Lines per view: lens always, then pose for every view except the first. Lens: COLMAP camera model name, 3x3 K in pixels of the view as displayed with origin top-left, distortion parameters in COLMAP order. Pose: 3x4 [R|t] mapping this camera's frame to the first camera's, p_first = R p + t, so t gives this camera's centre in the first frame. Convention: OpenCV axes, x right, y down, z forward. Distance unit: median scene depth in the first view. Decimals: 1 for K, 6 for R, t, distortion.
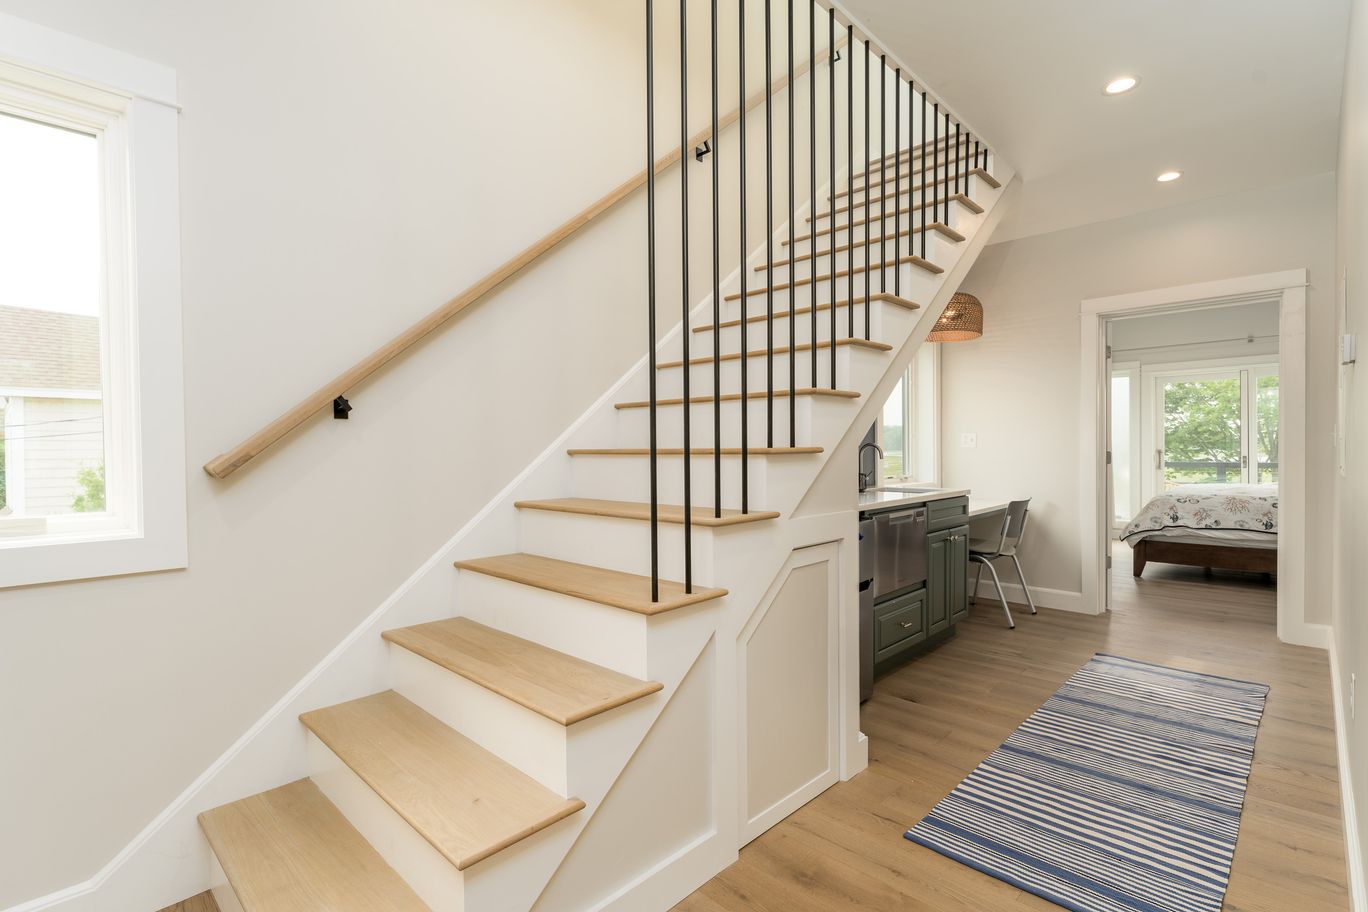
lens RADIAL K [[644.4, 0, 684.0], [0, 644.4, 456.0], [0, 0, 1]] dist [0.000651, 0.000124]
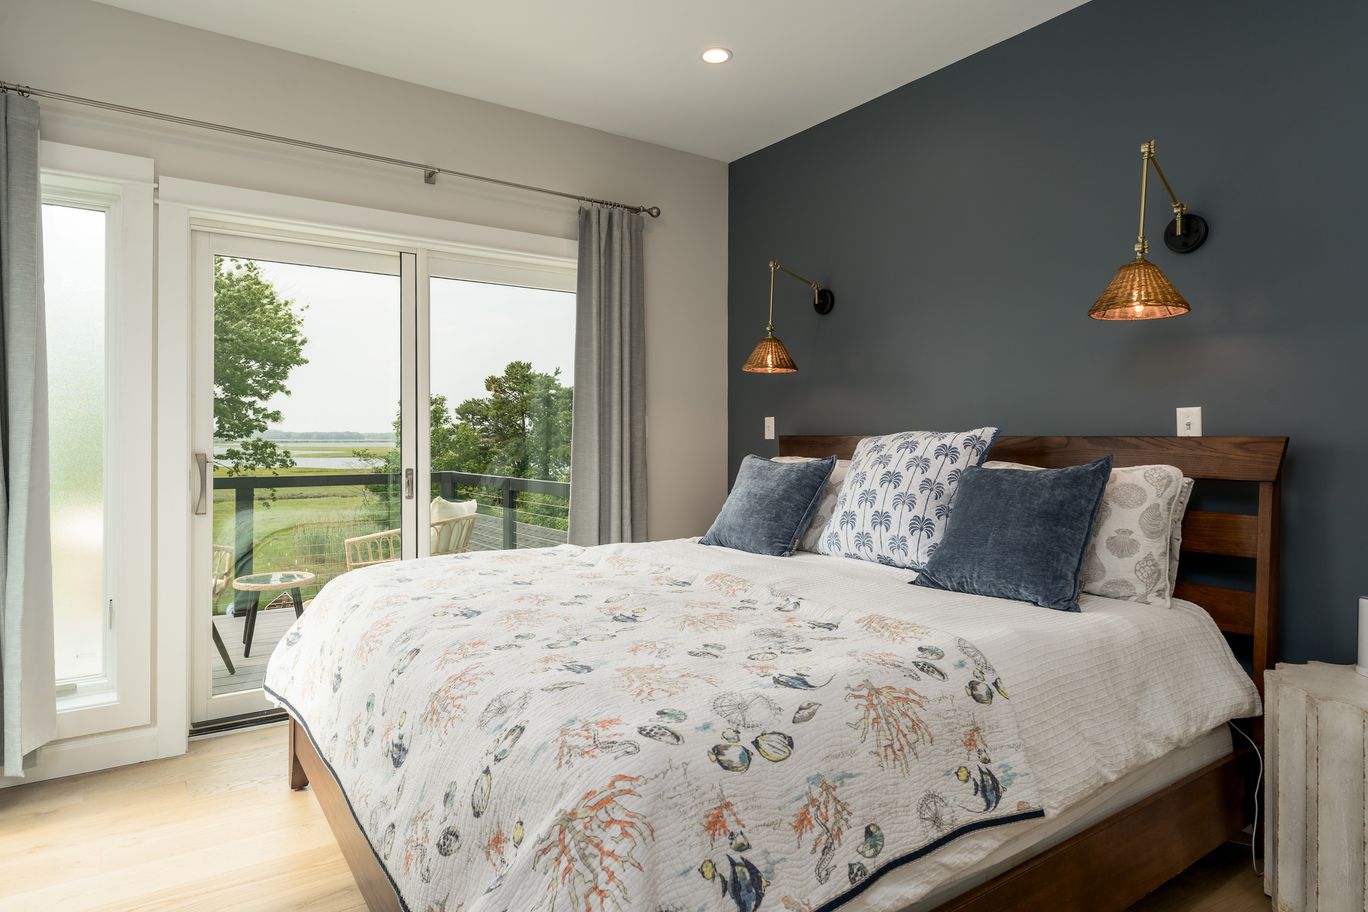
lens RADIAL K [[795.5, 0, 683.0], [0, 795.5, 432.4], [0, 0, 1]] dist [-0.001211, -0.000224]
pose [[0.191798, 0.014463, 0.981328, 0.423579], [0.010071, 0.999810, -0.016704, -0.012412], [-0.981383, 0.013087, 0.191616, 0.742432]]
